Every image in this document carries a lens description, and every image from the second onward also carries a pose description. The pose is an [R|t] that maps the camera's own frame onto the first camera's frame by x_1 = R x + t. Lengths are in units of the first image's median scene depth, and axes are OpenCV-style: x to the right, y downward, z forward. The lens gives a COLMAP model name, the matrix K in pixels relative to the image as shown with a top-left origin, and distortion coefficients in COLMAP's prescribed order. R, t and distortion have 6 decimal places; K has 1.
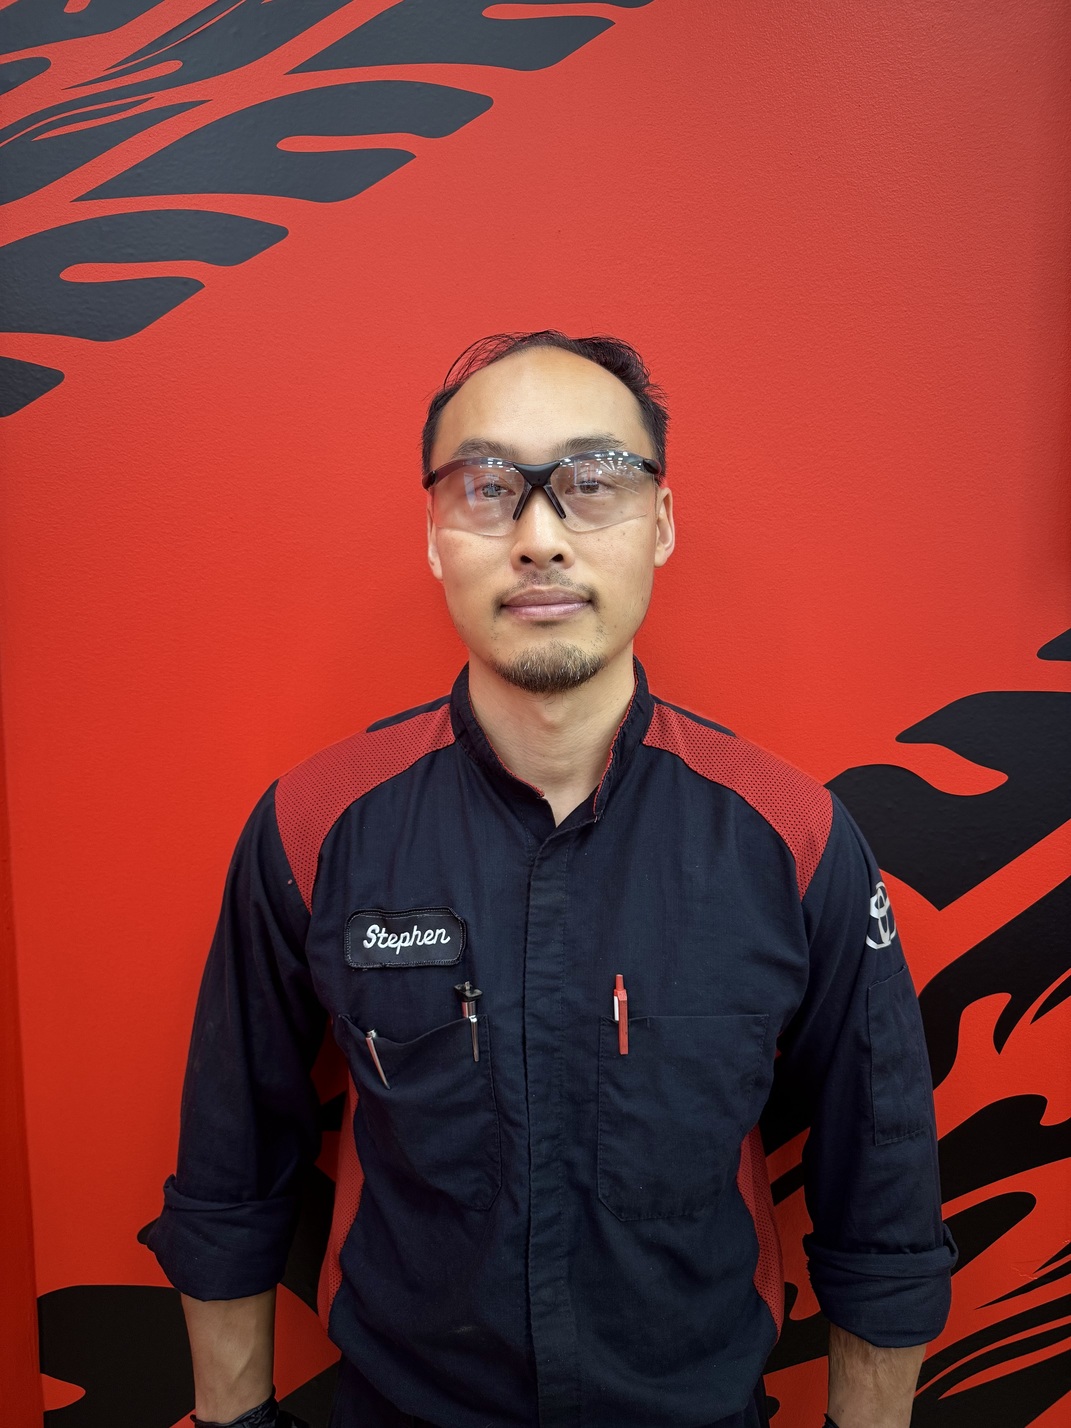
lens RADIAL K [[1000.4, 0, 539.7], [0, 1000.4, 722.1], [0, 0, 1]] dist [-0.005010, -0.010274]
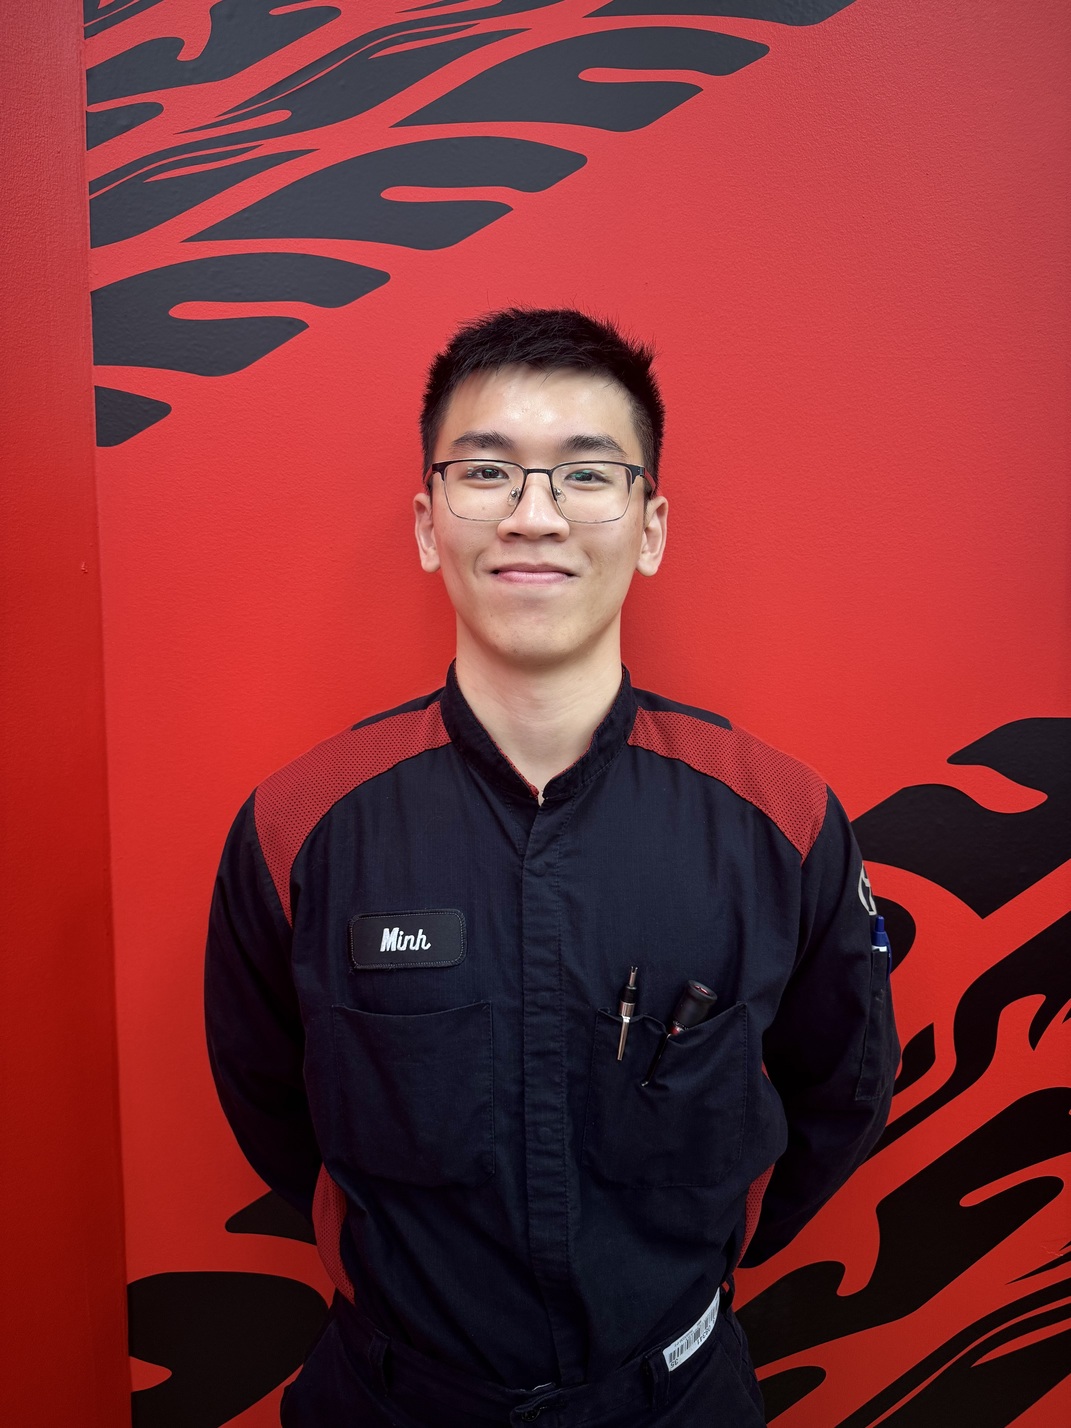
lens RADIAL K [[1000.4, 0, 528.0], [0, 1000.4, 725.8], [0, 0, 1]] dist [-0.005010, -0.010274]
pose [[0.999319, 0.008733, 0.035847, -0.137701], [-0.009135, 0.999897, 0.011079, -0.029018], [-0.035747, -0.011399, 0.999296, -0.065282]]
